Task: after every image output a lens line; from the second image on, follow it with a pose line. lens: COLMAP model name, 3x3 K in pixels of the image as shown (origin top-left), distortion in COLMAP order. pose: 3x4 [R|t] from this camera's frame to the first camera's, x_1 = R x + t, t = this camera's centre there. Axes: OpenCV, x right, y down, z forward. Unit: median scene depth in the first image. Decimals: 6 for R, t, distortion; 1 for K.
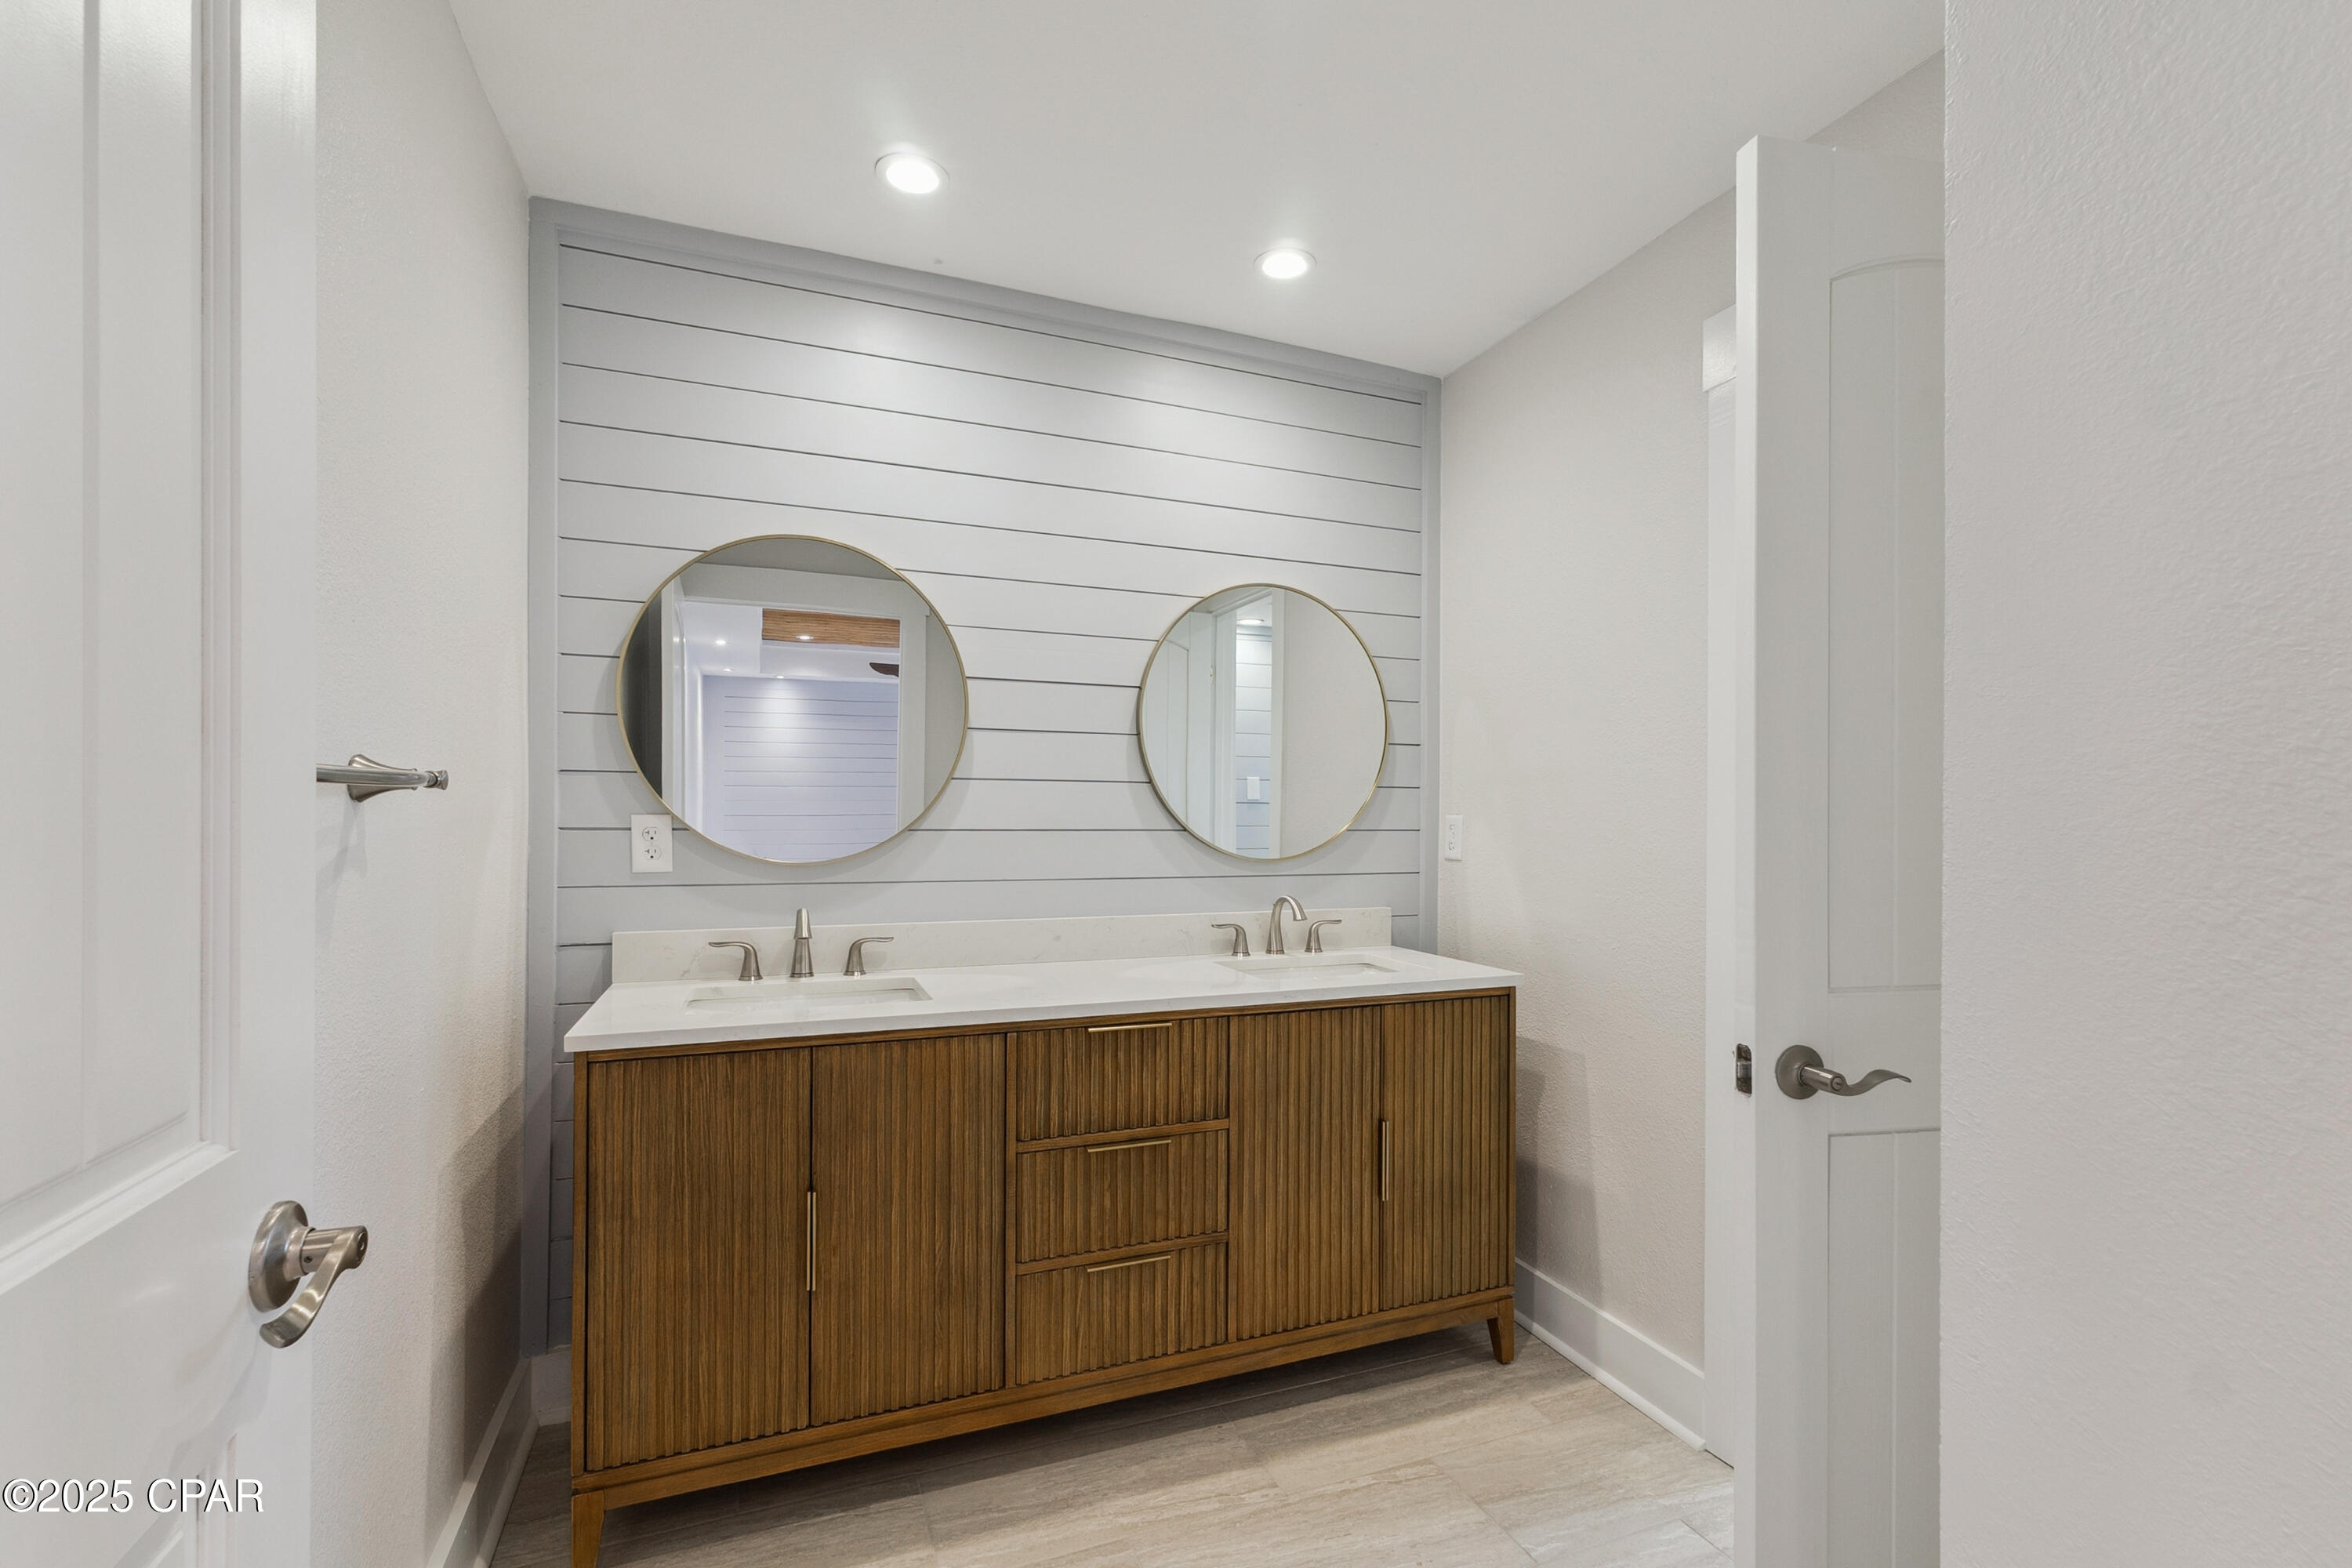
lens RADIAL K [[1021.6, 0, 1198.5], [0, 1021.6, 840.4], [0, 0, 1]] dist [0.002903, 0.000528]
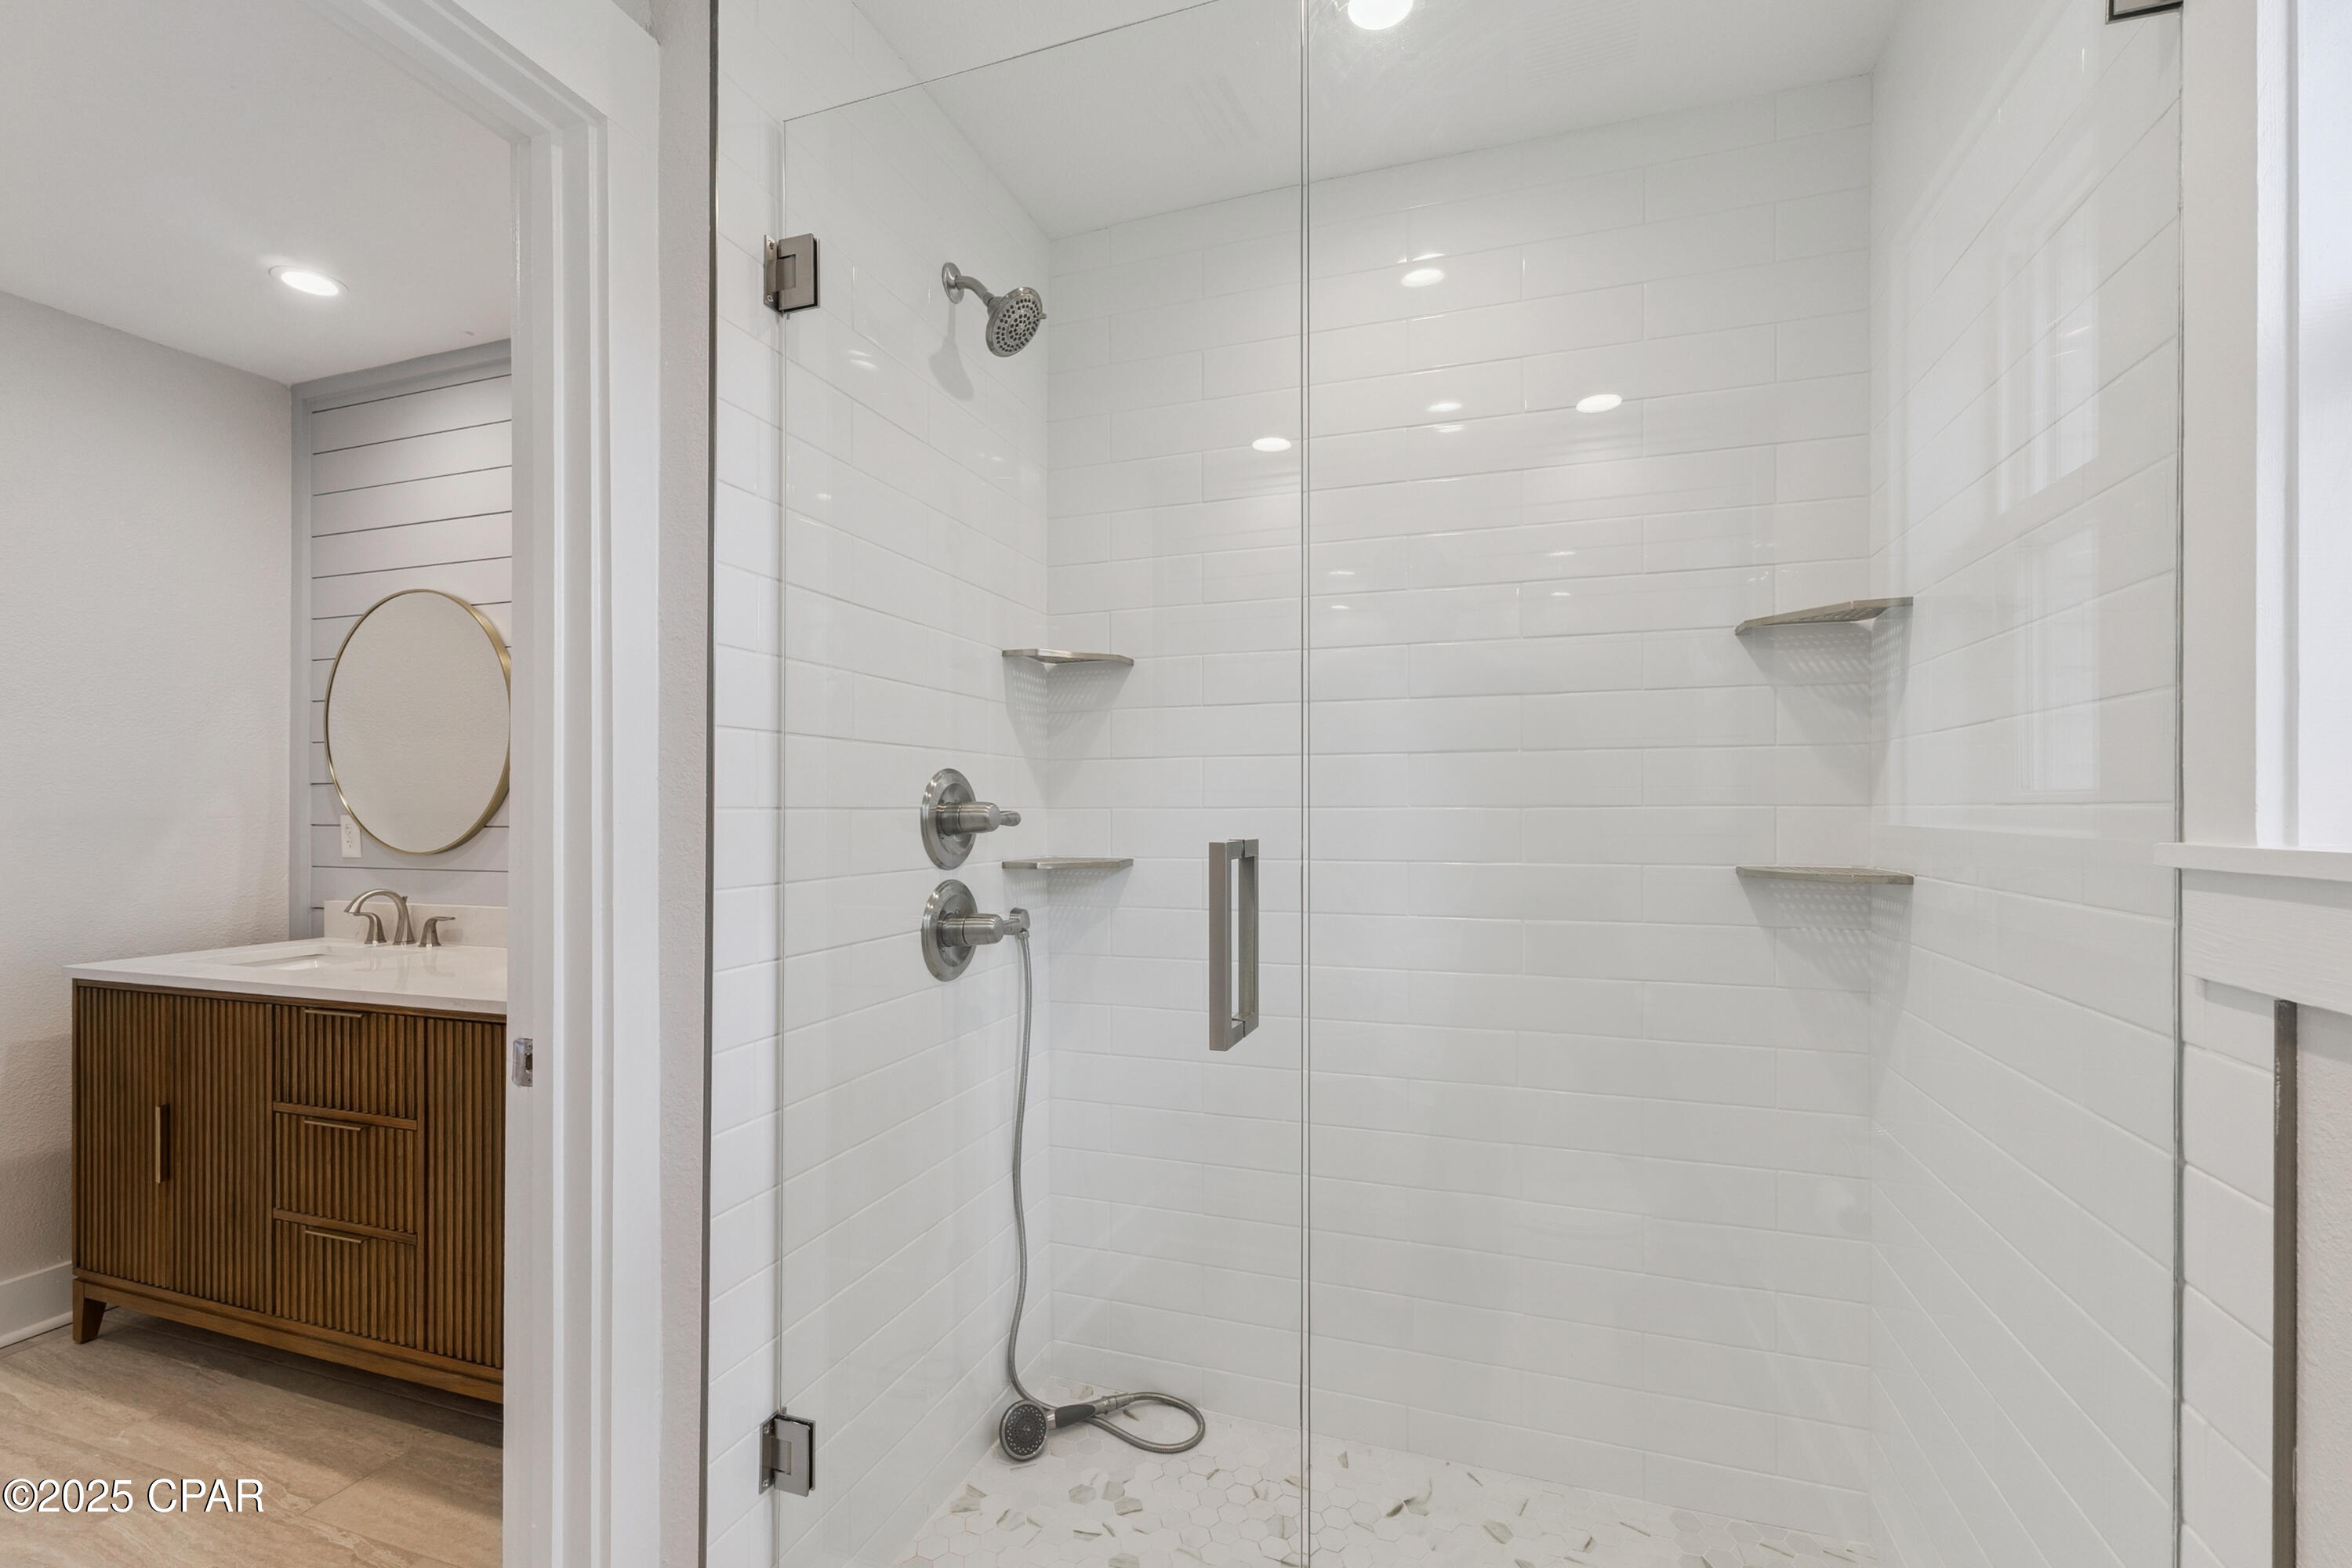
lens RADIAL K [[1021.6, 0, 1198.5], [0, 1021.6, 840.4], [0, 0, 1]] dist [0.002903, 0.000528]
pose [[0.753347, 0.008090, -0.657573, 1.246152], [-0.006769, 0.999967, 0.004548, -0.004897], [0.657588, 0.001024, 0.753377, 0.760646]]
